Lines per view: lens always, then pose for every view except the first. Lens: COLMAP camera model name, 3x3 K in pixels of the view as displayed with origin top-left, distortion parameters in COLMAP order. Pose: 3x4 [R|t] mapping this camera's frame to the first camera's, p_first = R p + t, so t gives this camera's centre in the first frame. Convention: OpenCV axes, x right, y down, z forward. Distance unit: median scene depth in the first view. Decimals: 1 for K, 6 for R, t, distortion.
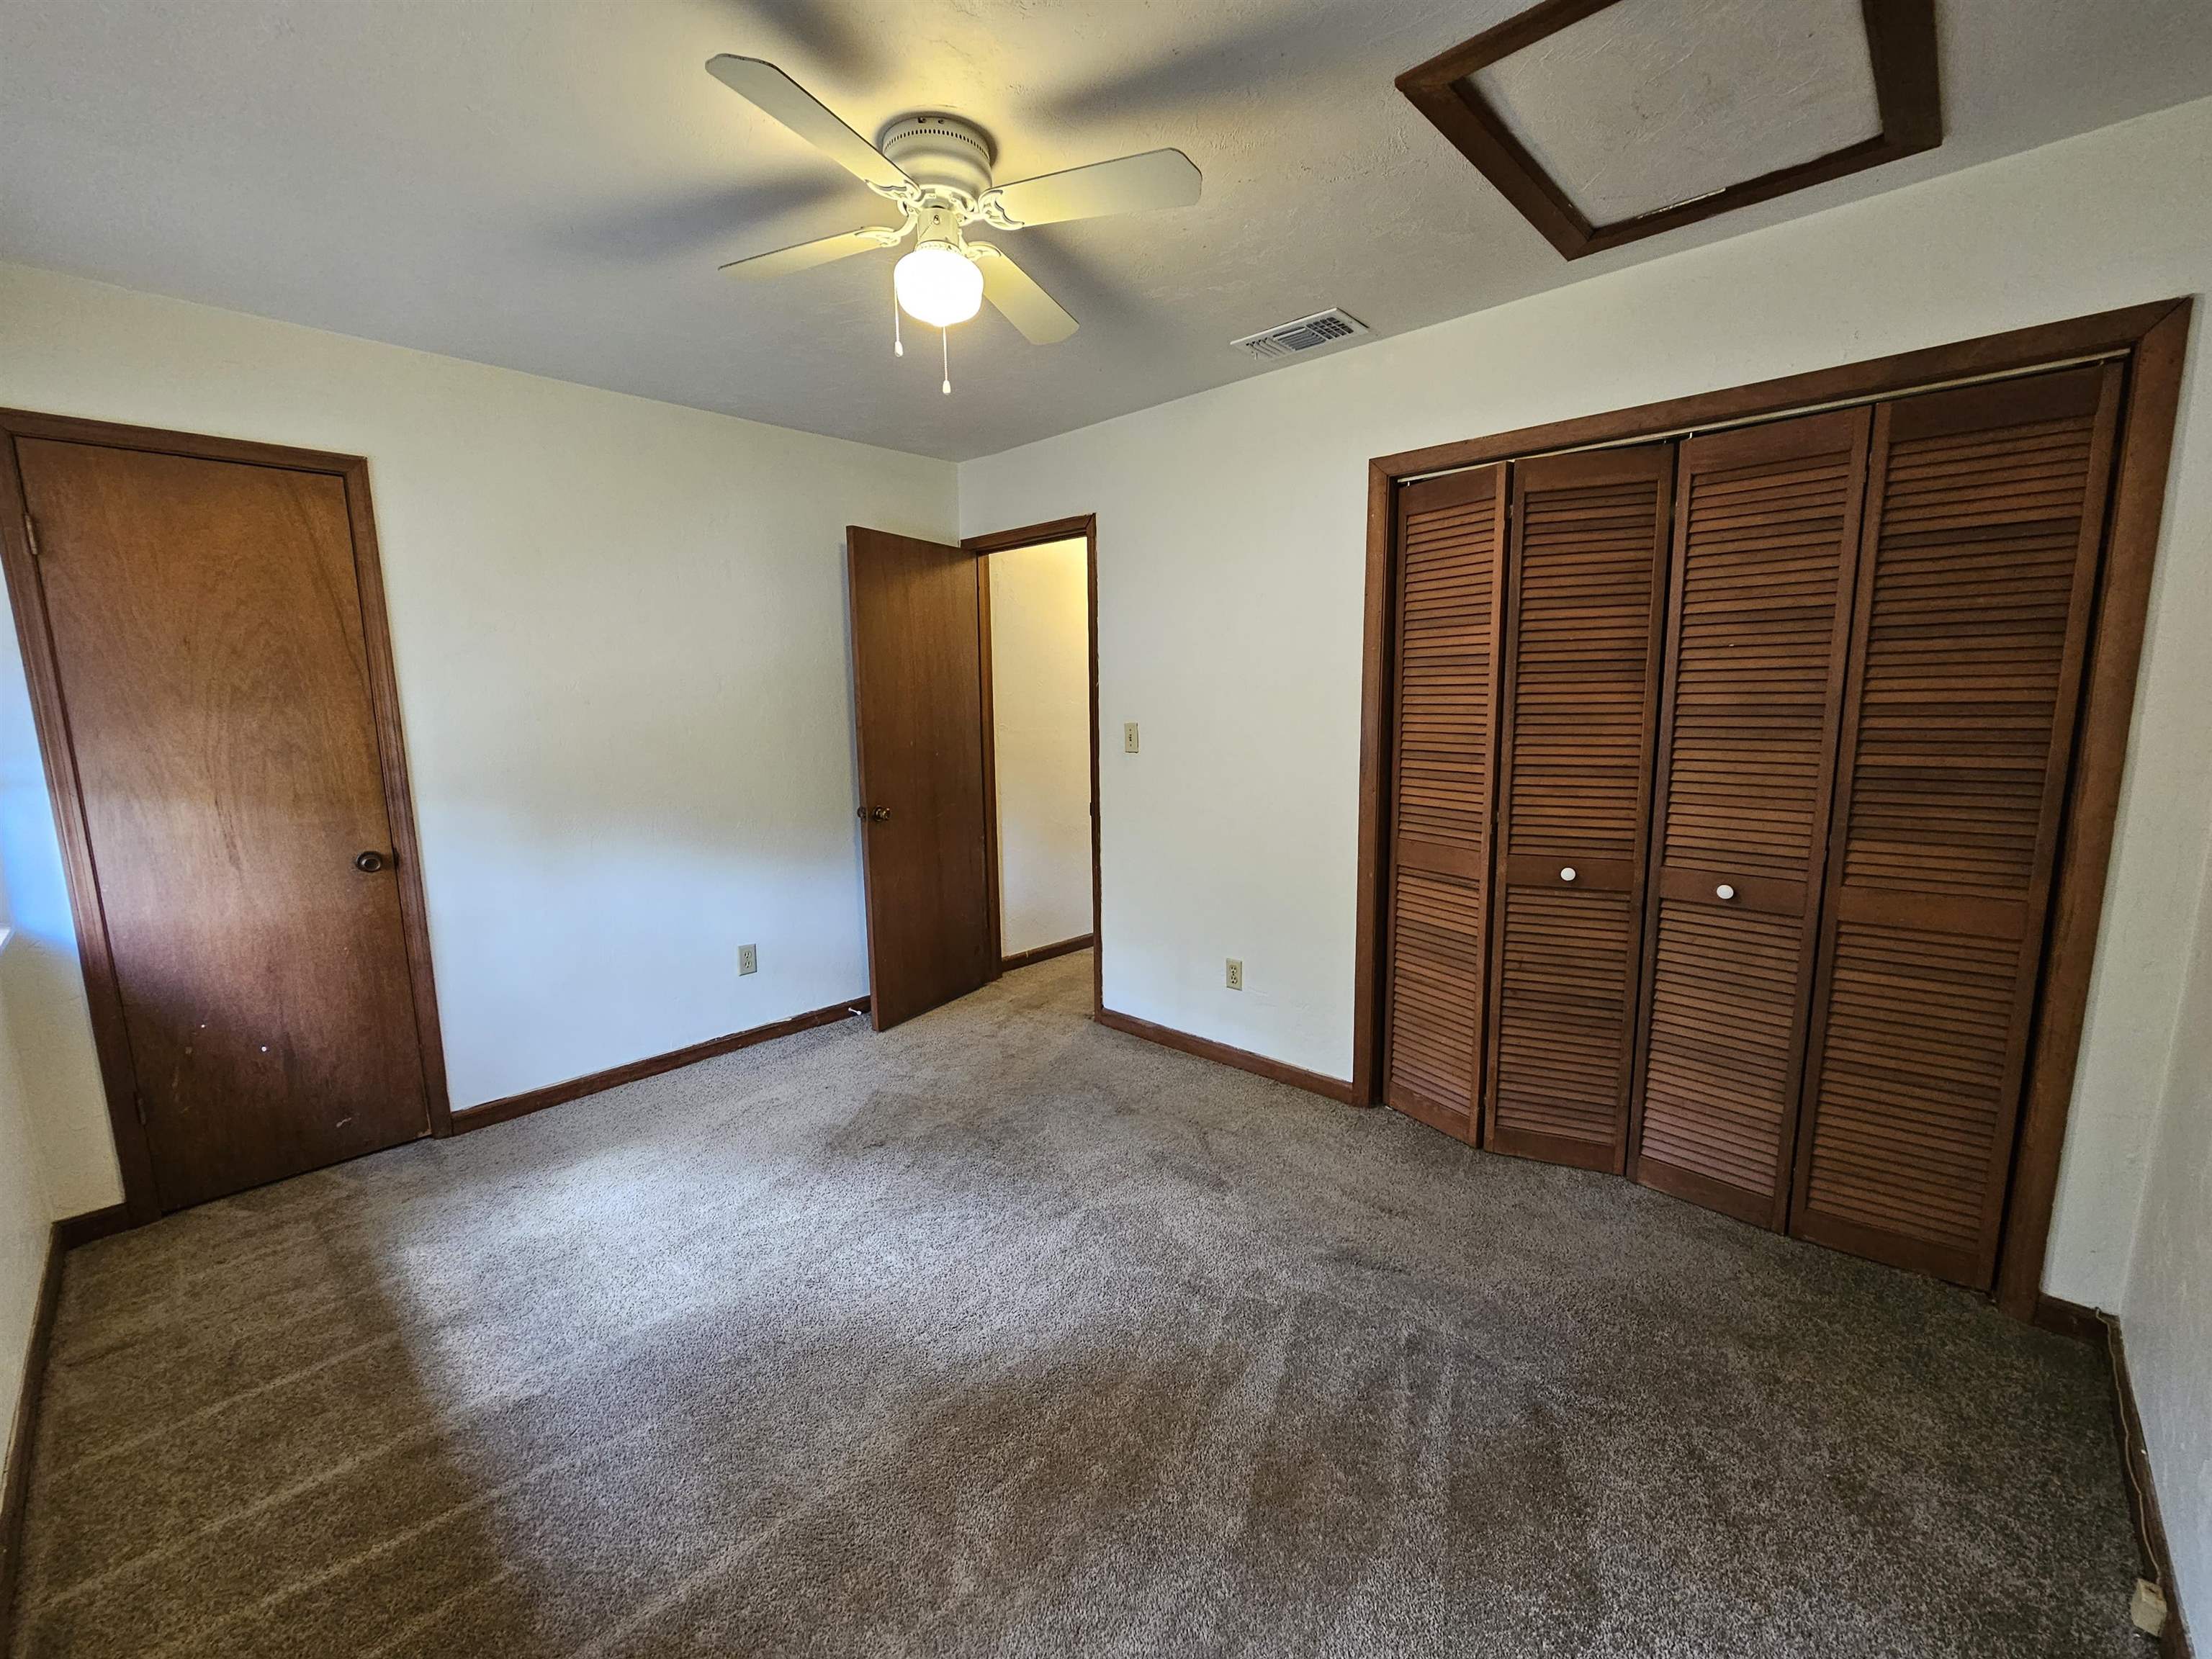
lens RADIAL K [[911.4, 0, 1111.7], [0, 911.4, 830.6], [0, 0, 1]] dist [-0.003170, 0.000803]
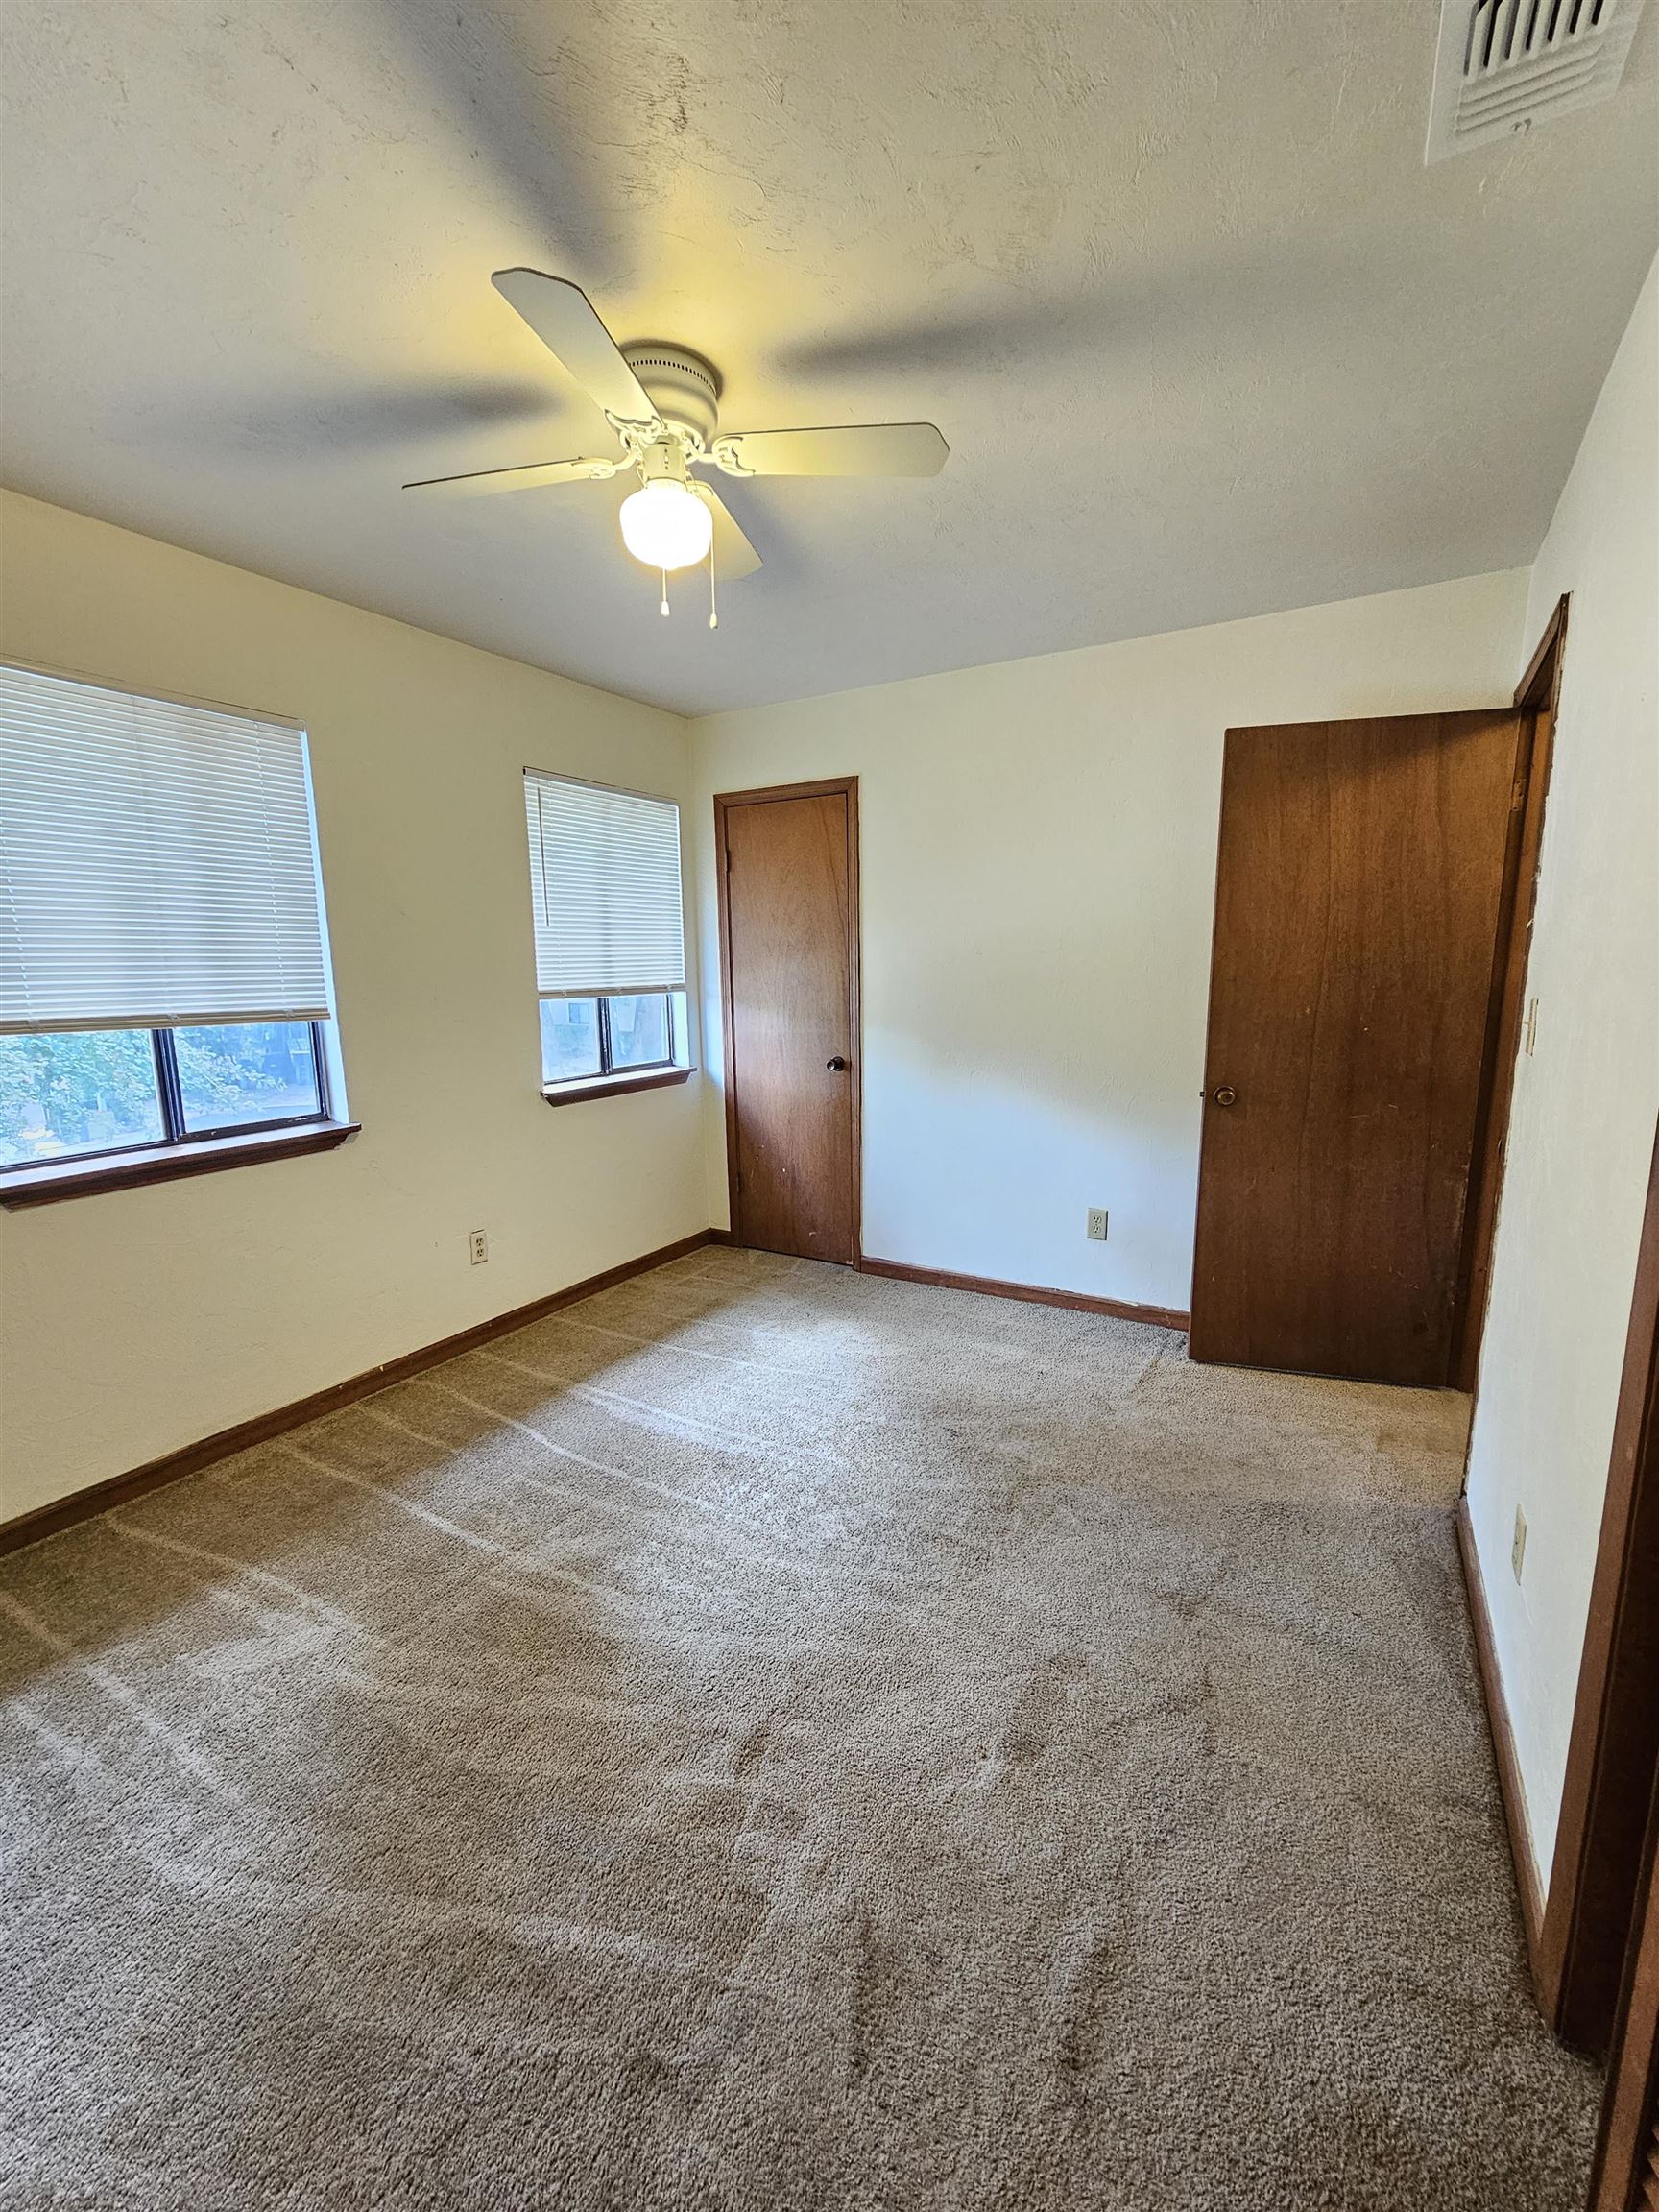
lens RADIAL K [[911.4, 0, 825.4], [0, 911.4, 1109.2], [0, 0, 1]] dist [-0.003170, 0.000803]
pose [[0.219477, 0.168071, -0.961032, 0.584477], [-0.136497, 0.980651, 0.140329, -0.096072], [0.966022, 0.100379, 0.238172, 0.656683]]
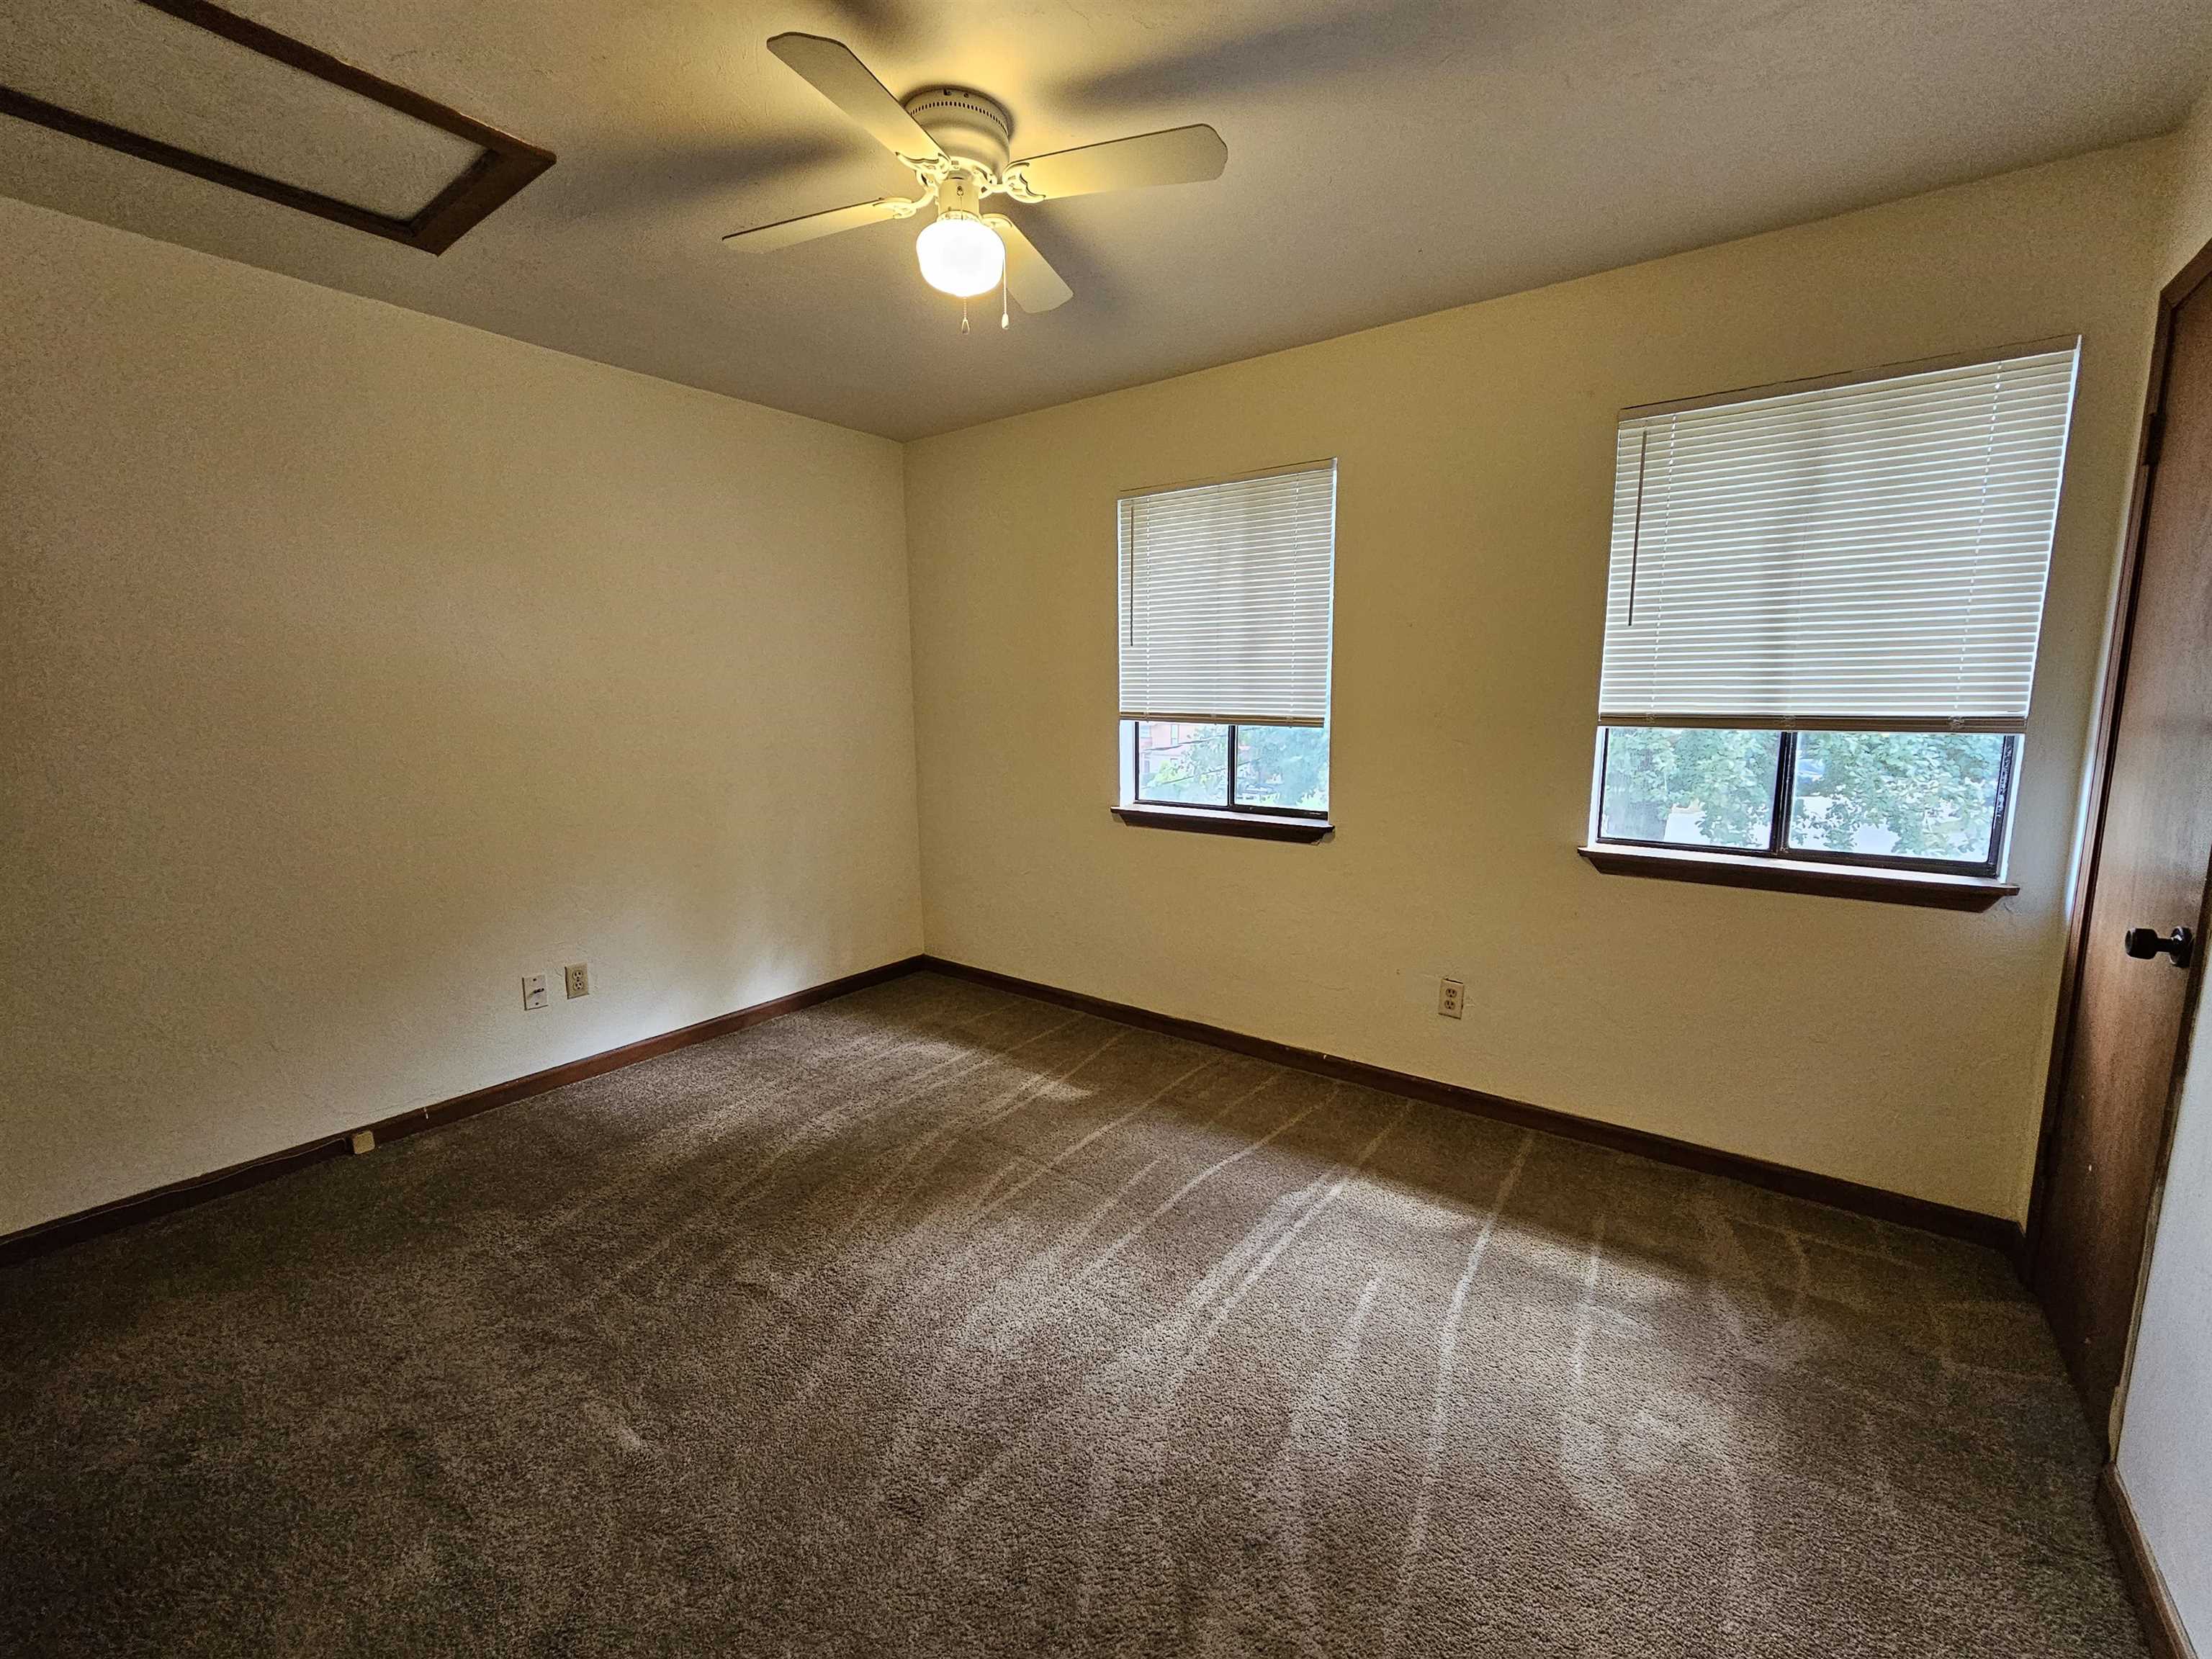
lens RADIAL K [[911.4, 0, 1111.7], [0, 911.4, 830.6], [0, 0, 1]] dist [-0.003170, 0.000803]
pose [[-0.993897, 0.039638, -0.102943, -0.153838], [0.006623, 0.952969, 0.302995, -0.198823], [0.110112, 0.300464, -0.947416, 1.431446]]
